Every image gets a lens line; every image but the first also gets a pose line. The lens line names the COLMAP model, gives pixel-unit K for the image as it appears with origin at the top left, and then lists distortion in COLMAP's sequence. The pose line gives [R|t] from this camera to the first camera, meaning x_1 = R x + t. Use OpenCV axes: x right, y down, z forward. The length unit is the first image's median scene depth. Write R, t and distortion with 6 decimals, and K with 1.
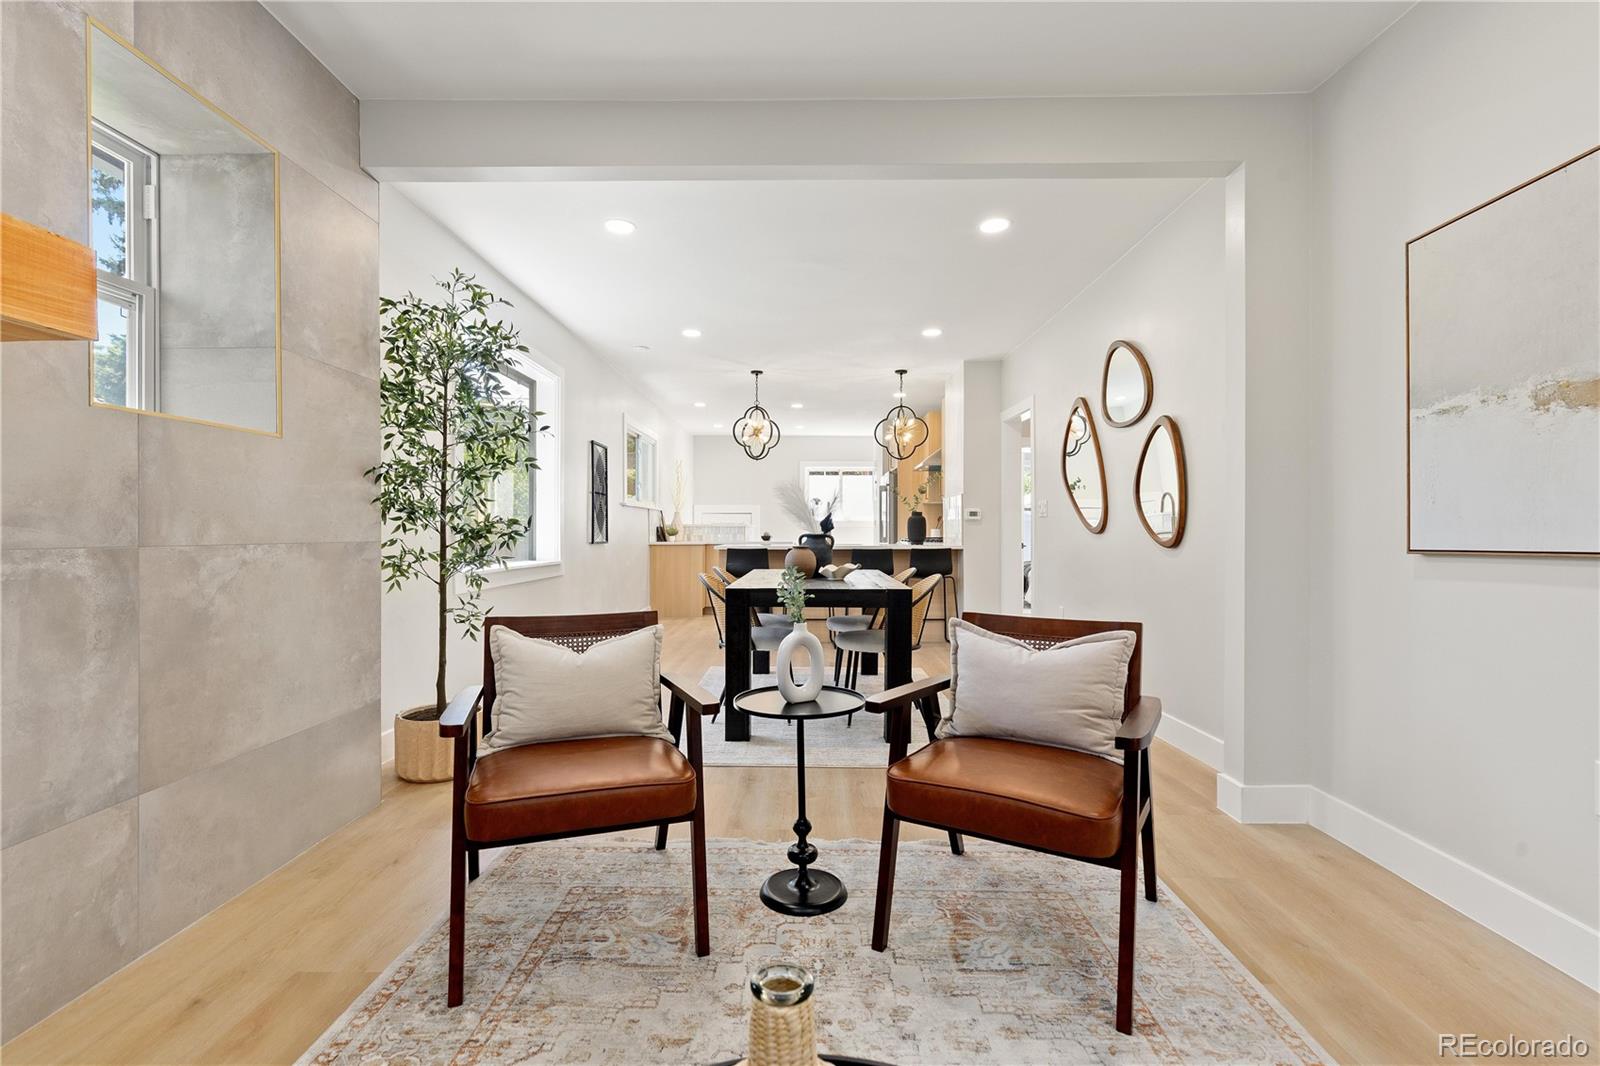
lens RADIAL K [[727.5, 0, 794.3], [0, 727.5, 530.1], [0, 0, 1]] dist [0.006758, -0.001390]
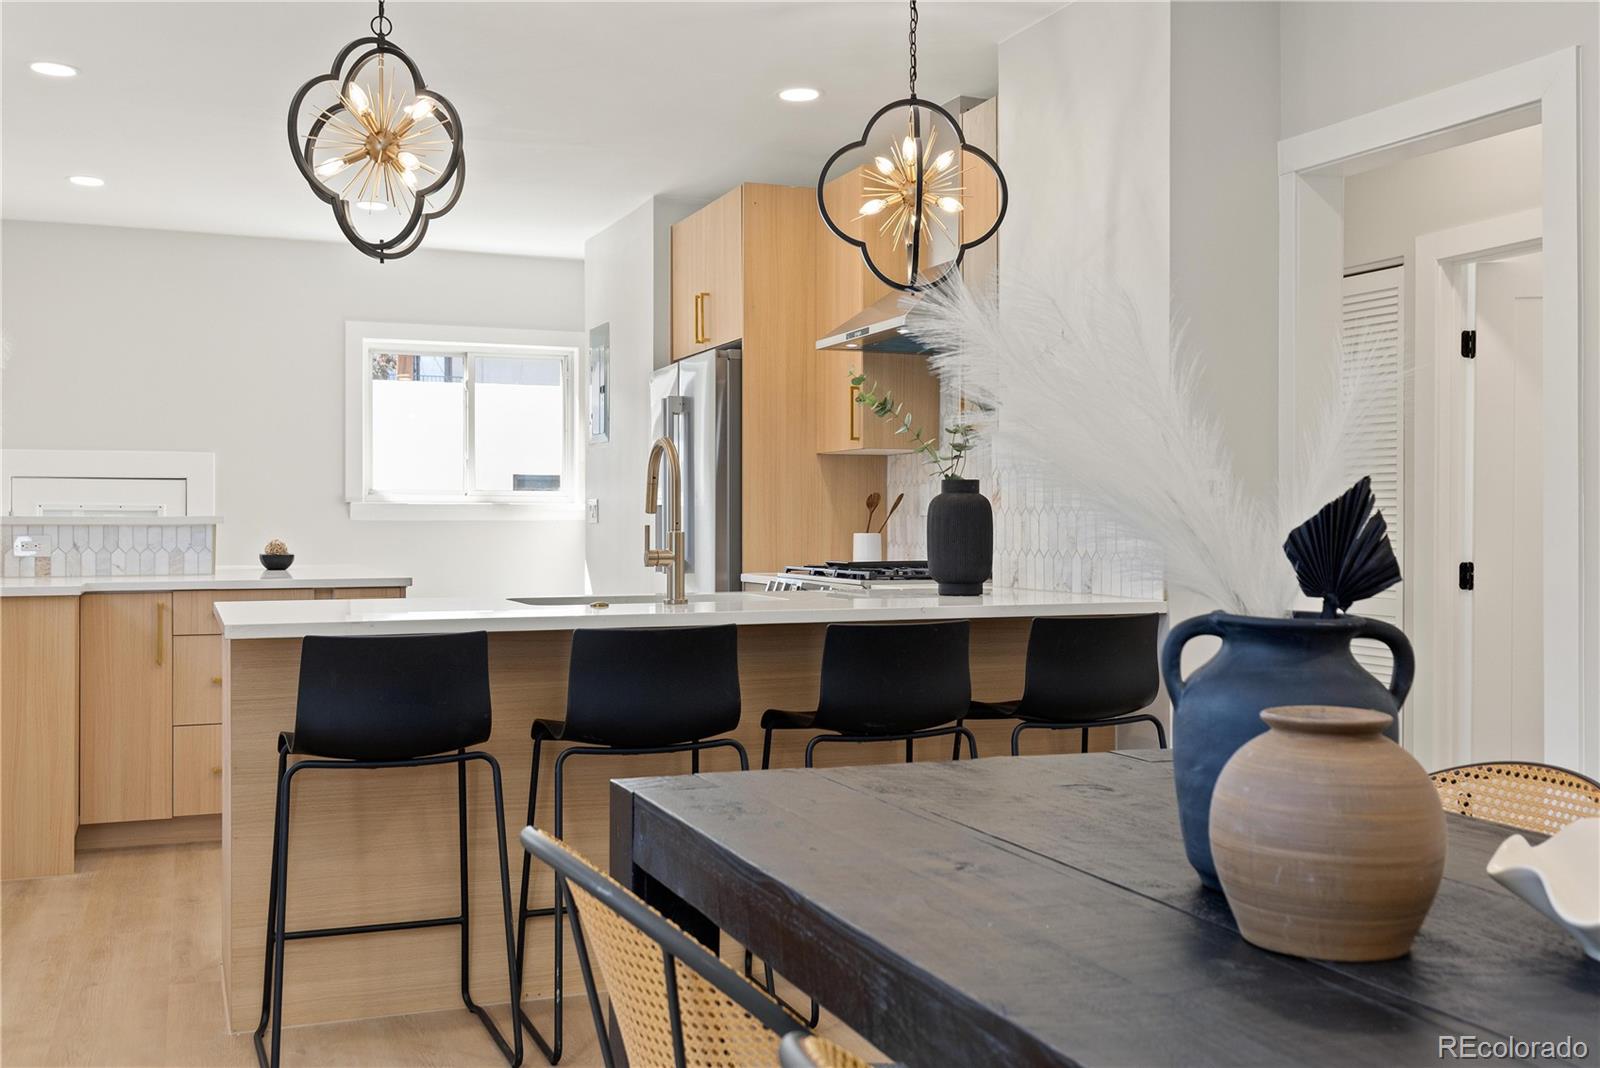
lens RADIAL K [[1548.4, 0, 787.2], [0, 1548.4, 526.0], [0, 0, 1]] dist [0.010624, 0.000000]
pose [[0.924895, -0.001525, 0.380221, -0.346309], [-0.000299, 0.999989, 0.004739, -0.026475], [-0.380224, -0.004497, 0.924884, 1.310218]]
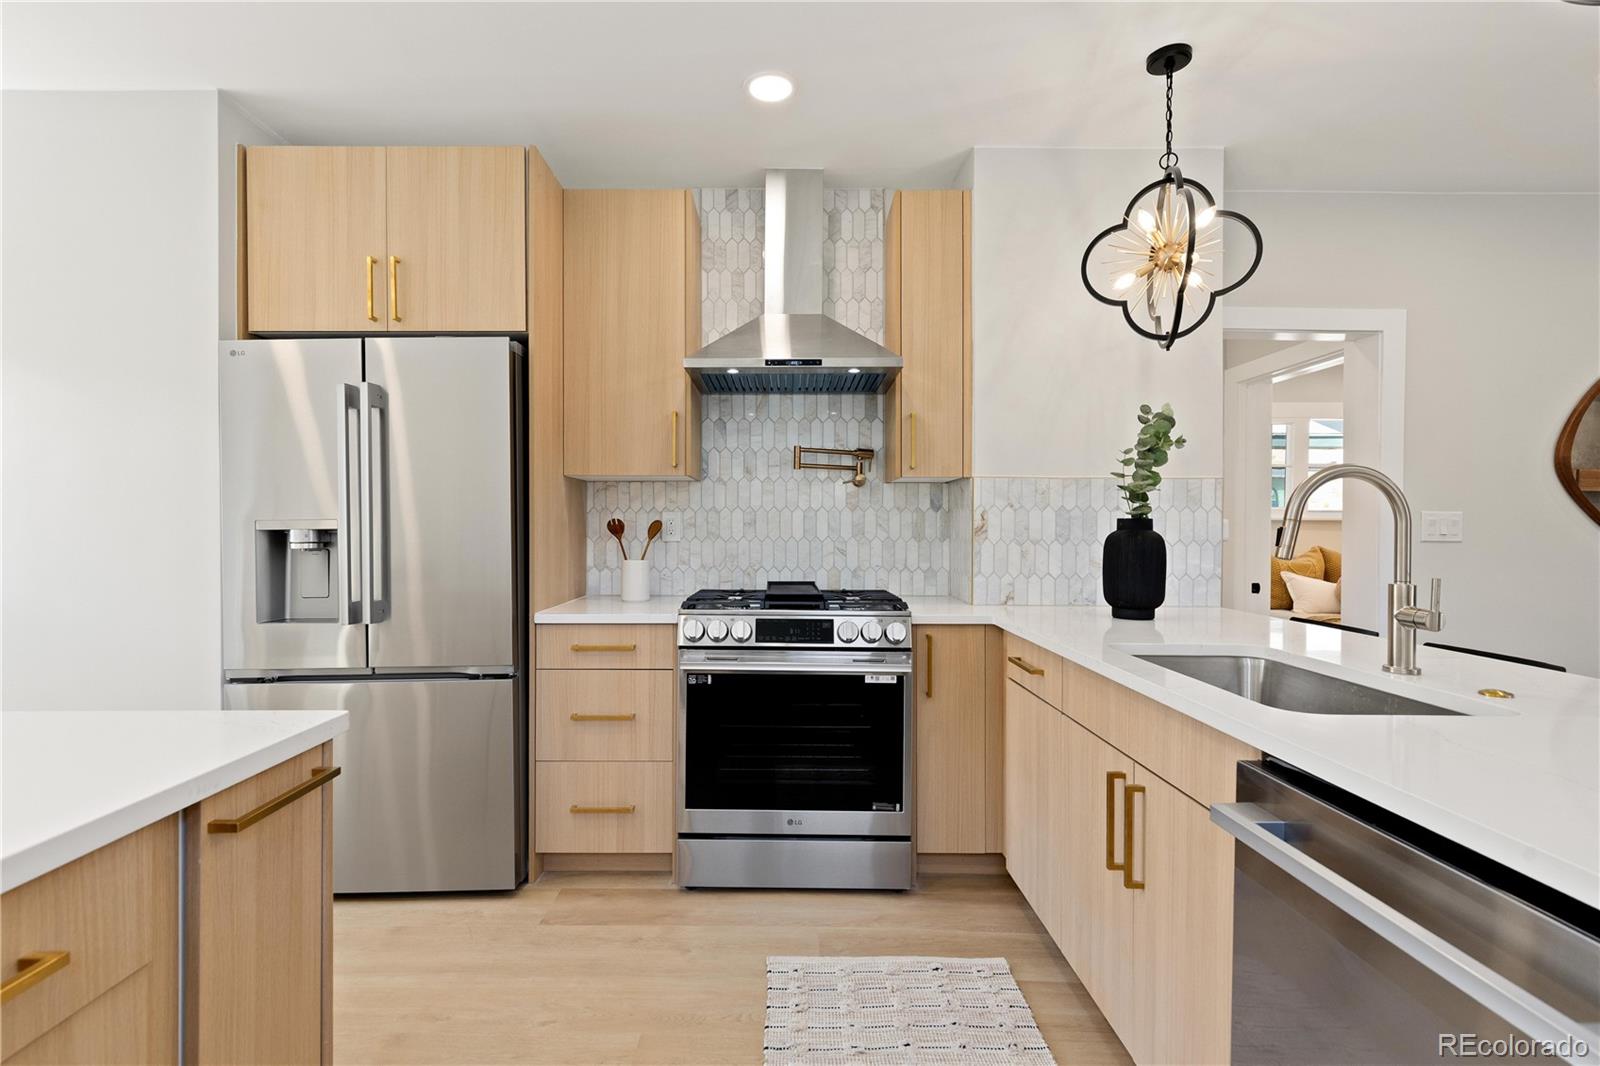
lens RADIAL K [[727.5, 0, 763.0], [0, 727.5, 528.7], [0, 0, 1]] dist [0.006758, -0.001390]
pose [[-0.005809, -0.006017, 0.999965, -0.444594], [-0.007440, 0.999954, 0.005973, -0.058413], [-0.999955, -0.007405, -0.005854, 3.287920]]
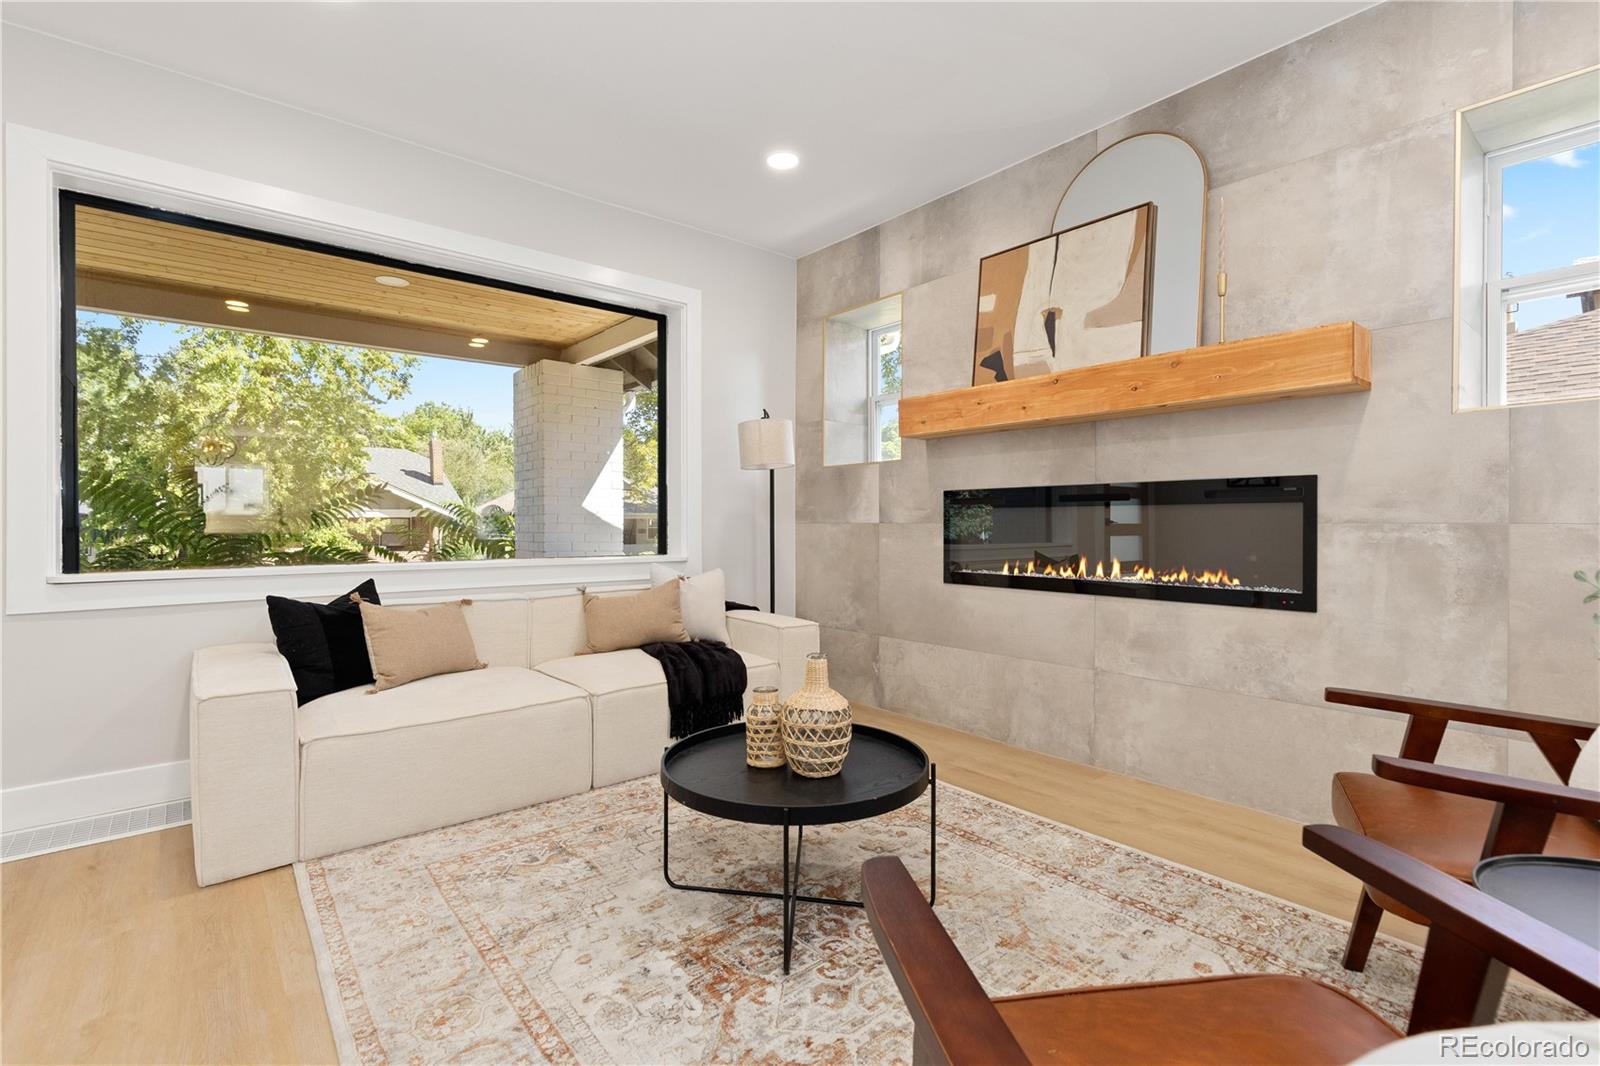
lens RADIAL K [[727.5, 0, 795.7], [0, 727.5, 530.6], [0, 0, 1]] dist [0.006758, -0.001390]
pose [[-0.760005, 0.004349, -0.649902, 0.500266], [-0.001812, 0.999960, 0.008810, 0.018399], [0.649914, 0.007873, -0.759967, 0.804229]]
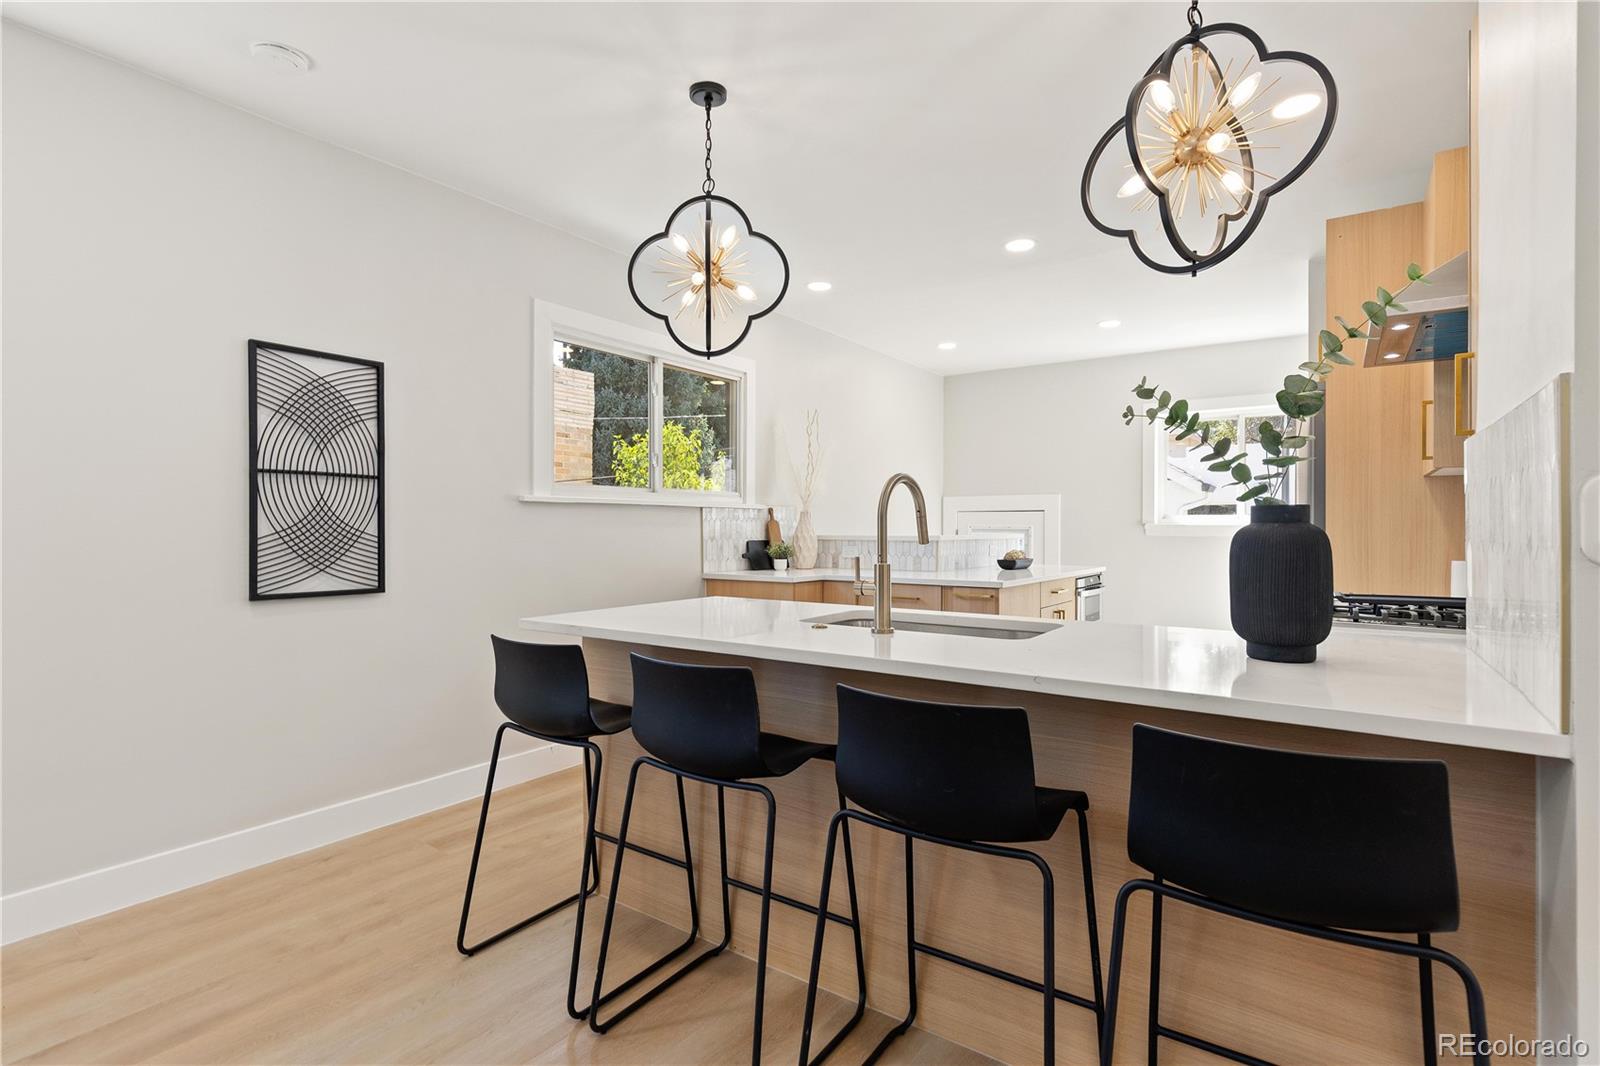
lens RADIAL K [[754.0, 0, 796.6], [0, 754.0, 530.4], [0, 0, 1]] dist [-0.006754, 0.001931]
pose [[0.822570, 0.000809, -0.568663, 0.497544], [0.002261, 0.999986, 0.004693, -0.052068], [0.568659, -0.005147, 0.822557, 2.071901]]
